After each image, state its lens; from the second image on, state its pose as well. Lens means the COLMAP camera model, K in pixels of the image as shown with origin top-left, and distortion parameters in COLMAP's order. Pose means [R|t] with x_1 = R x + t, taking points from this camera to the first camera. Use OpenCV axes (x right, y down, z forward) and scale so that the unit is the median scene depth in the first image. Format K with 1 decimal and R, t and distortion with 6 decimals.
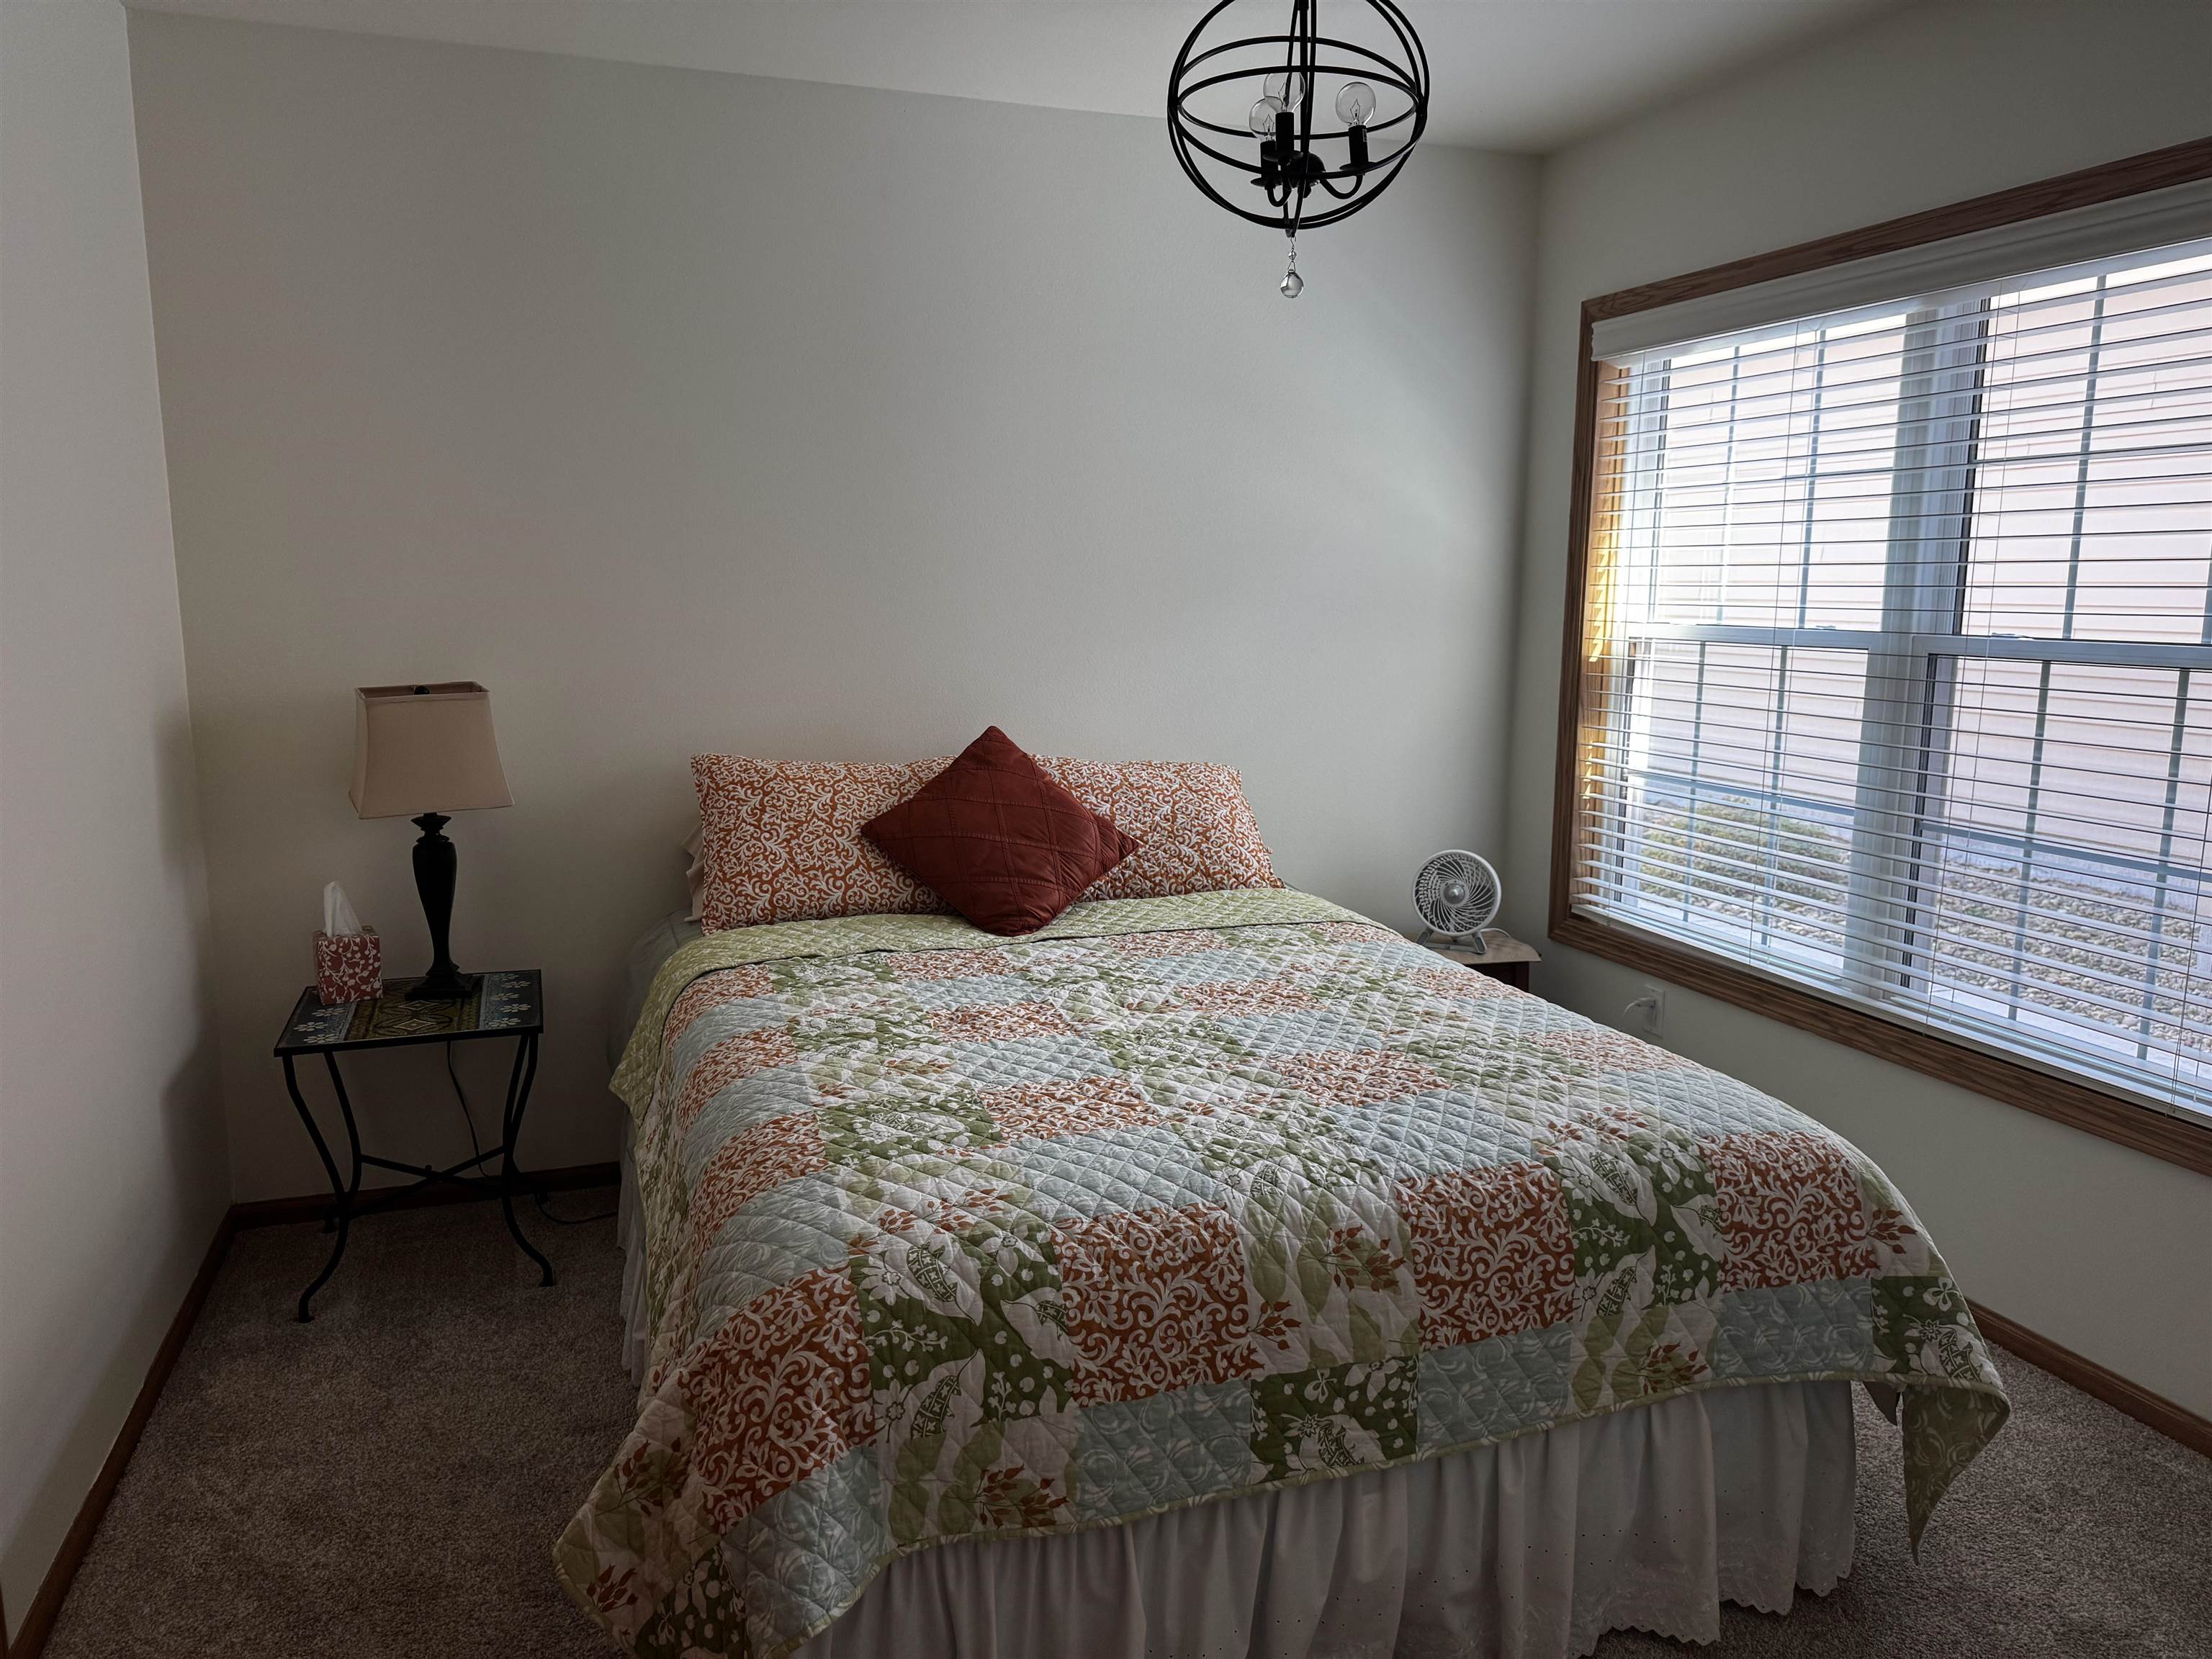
lens RADIAL K [[1559.6, 0, 1106.0], [0, 1559.6, 829.5], [0, 0, 1]] dist [0.191316, -0.370875]
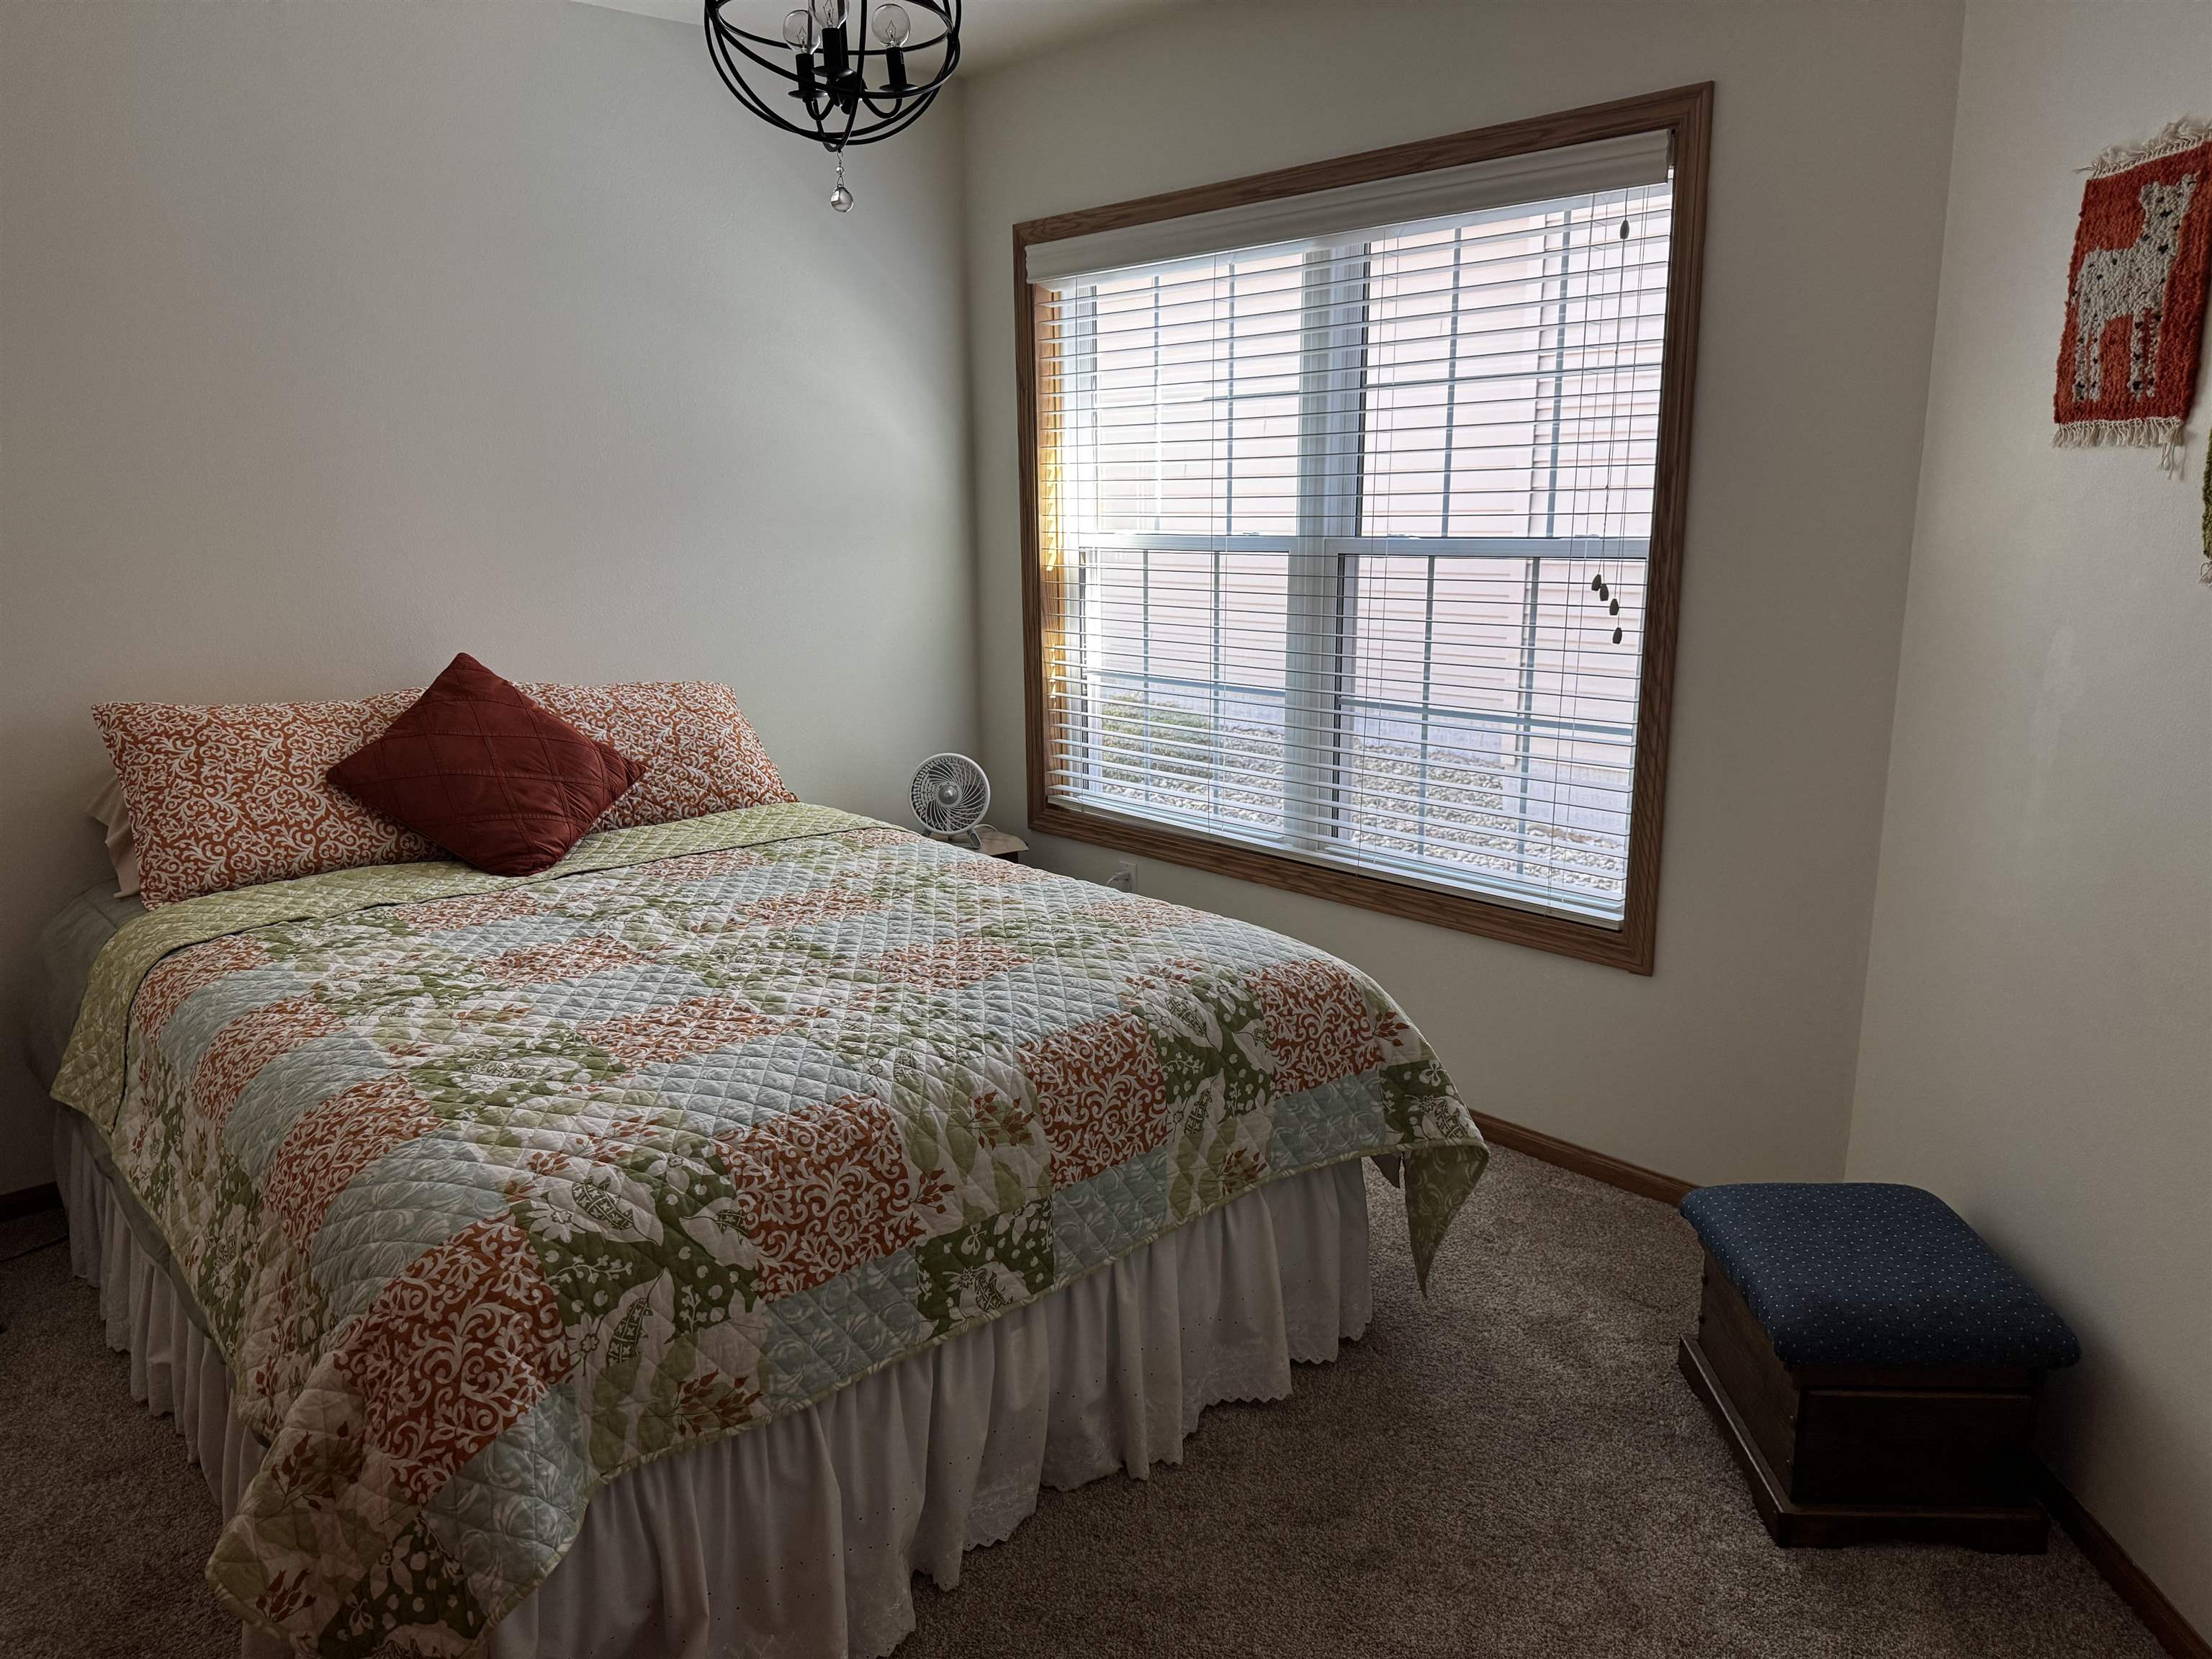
lens RADIAL K [[1559.6, 0, 1106.0], [0, 1559.6, 829.5], [0, 0, 1]] dist [0.191316, -0.370875]
pose [[0.922555, -0.092789, 0.374542, -0.146315], [0.073204, 0.995116, 0.066218, 0.004548], [-0.378857, -0.033672, 0.924842, -0.023322]]
